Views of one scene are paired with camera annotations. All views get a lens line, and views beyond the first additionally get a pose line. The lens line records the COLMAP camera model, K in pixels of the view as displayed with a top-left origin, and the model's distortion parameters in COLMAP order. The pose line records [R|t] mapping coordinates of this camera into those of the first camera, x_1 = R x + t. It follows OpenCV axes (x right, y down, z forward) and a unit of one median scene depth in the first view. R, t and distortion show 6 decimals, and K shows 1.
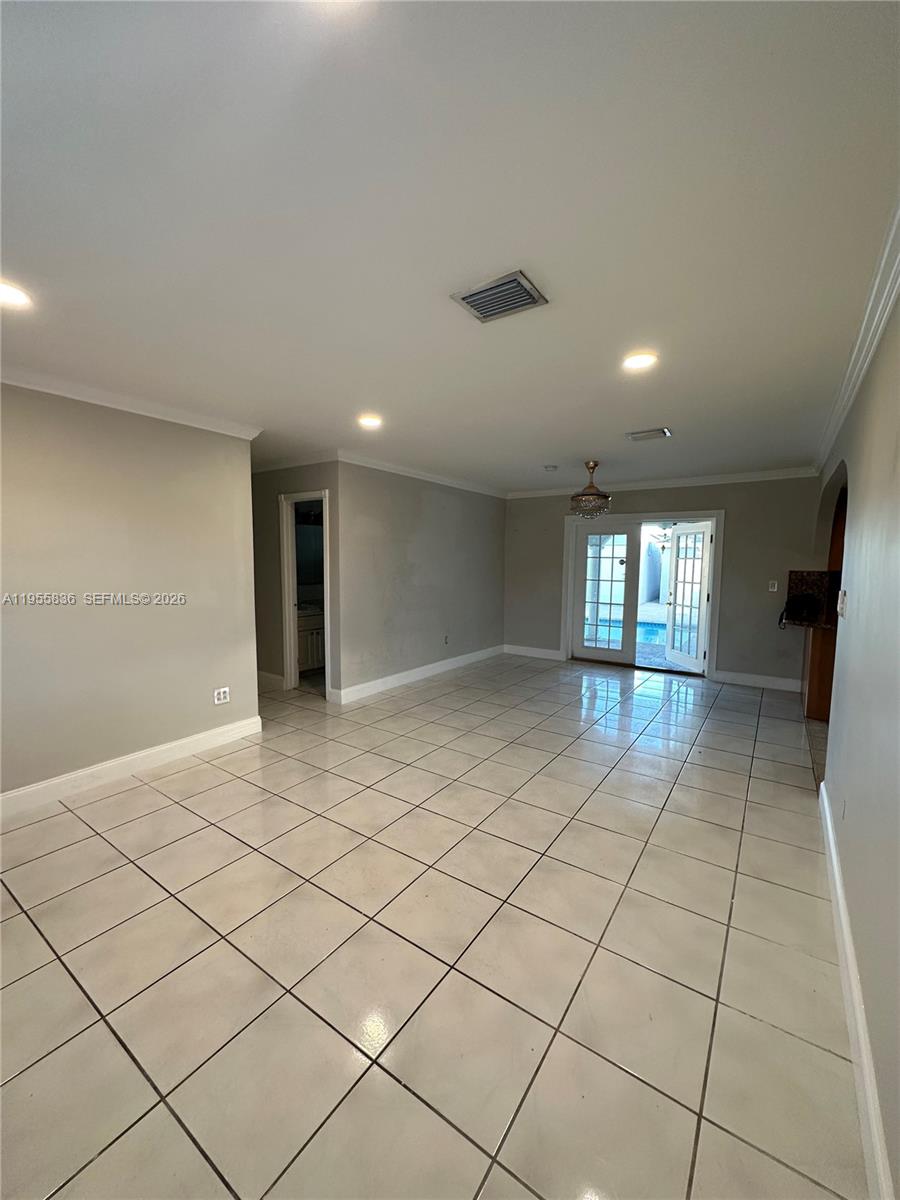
lens RADIAL K [[478.3, 0, 451.1], [0, 478.3, 603.1], [0, 0, 1]] dist [-0.002629, 0.000453]
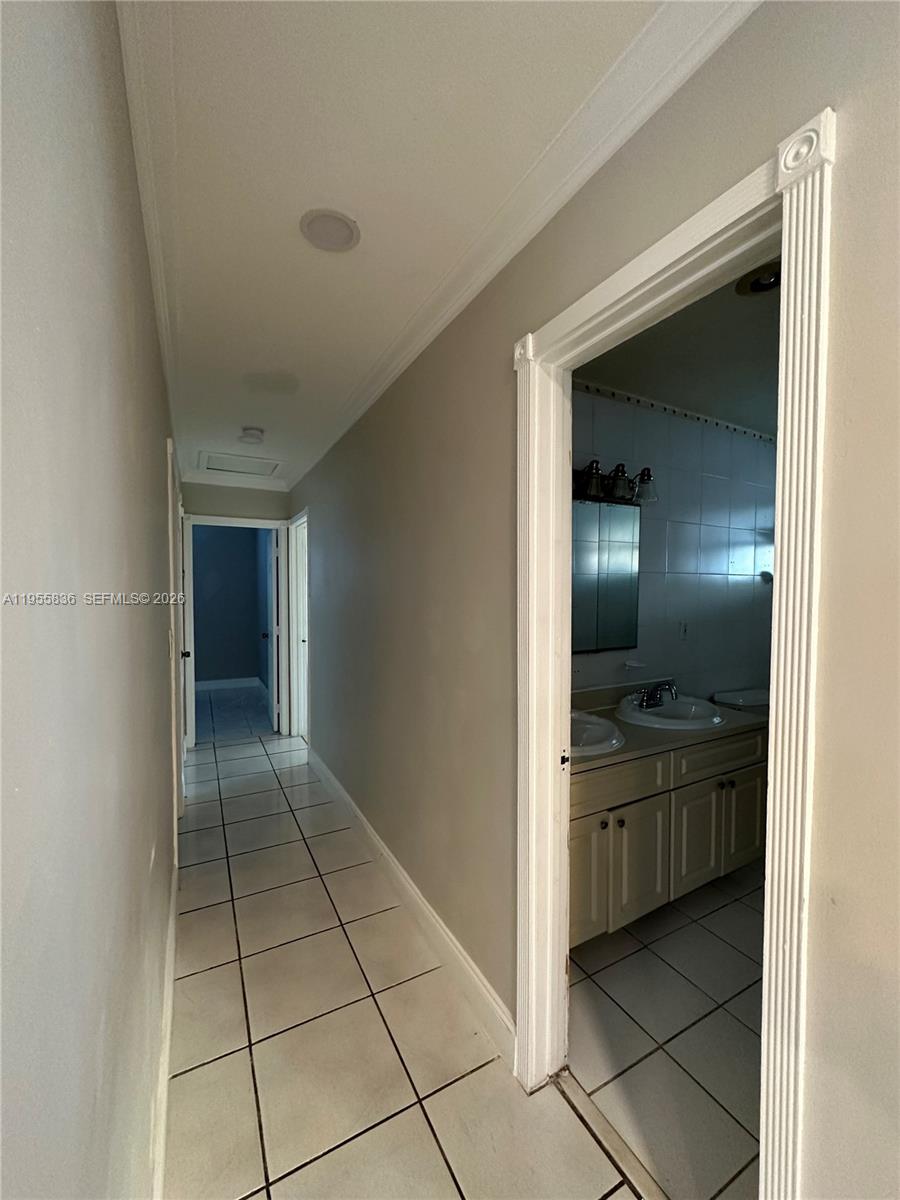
lens RADIAL K [[478.3, 0, 451.8], [0, 478.3, 601.5], [0, 0, 1]] dist [-0.002629, 0.000453]
pose [[0.894485, 0.005147, -0.447068, -0.270920], [-0.034586, 0.997734, -0.057713, -0.067347], [0.445758, 0.067086, 0.892636, 0.751532]]
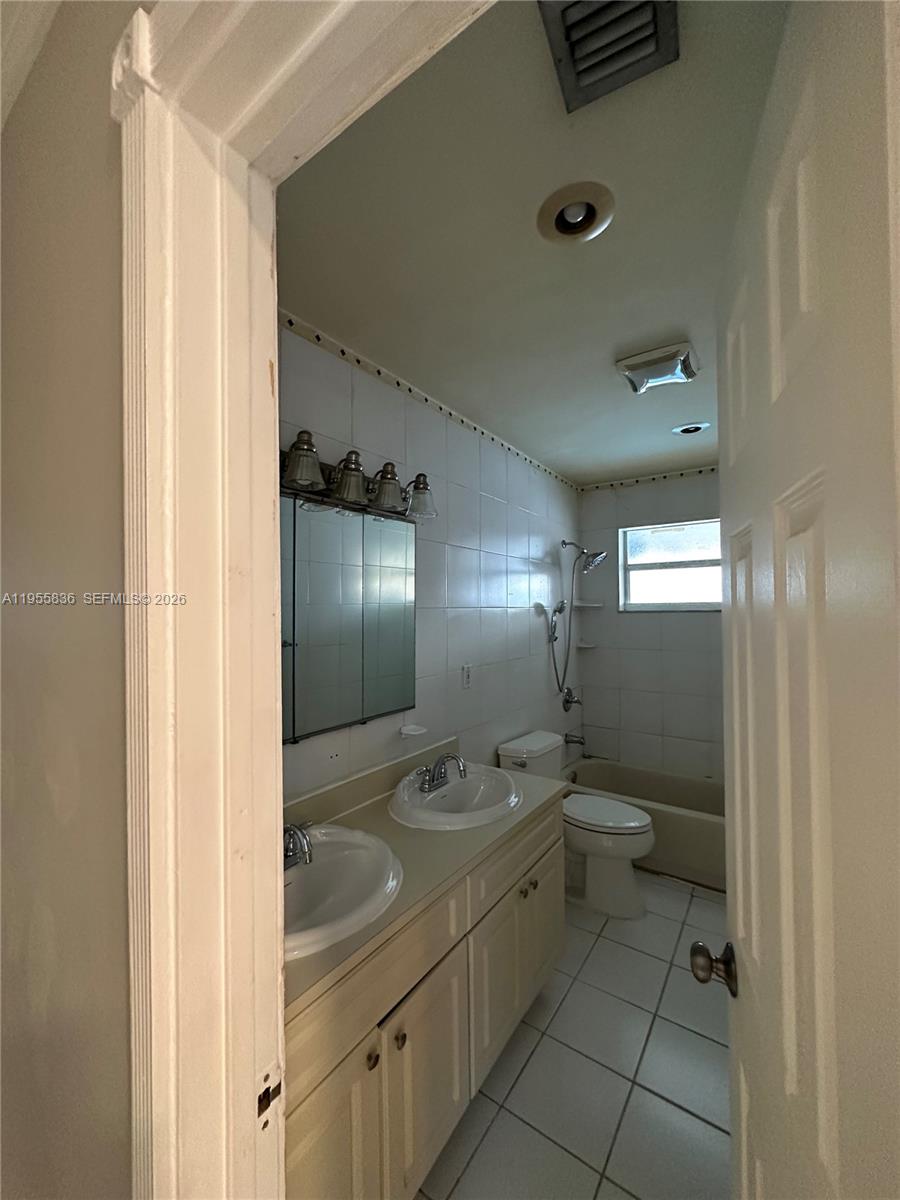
lens RADIAL K [[478.3, 0, 451.2], [0, 478.3, 603.3], [0, 0, 1]] dist [-0.002629, 0.000453]
pose [[0.999785, -0.019595, -0.006843, -0.288531], [0.018777, 0.994404, -0.103960, -0.098125], [0.008842, 0.103809, 0.994558, 0.904681]]
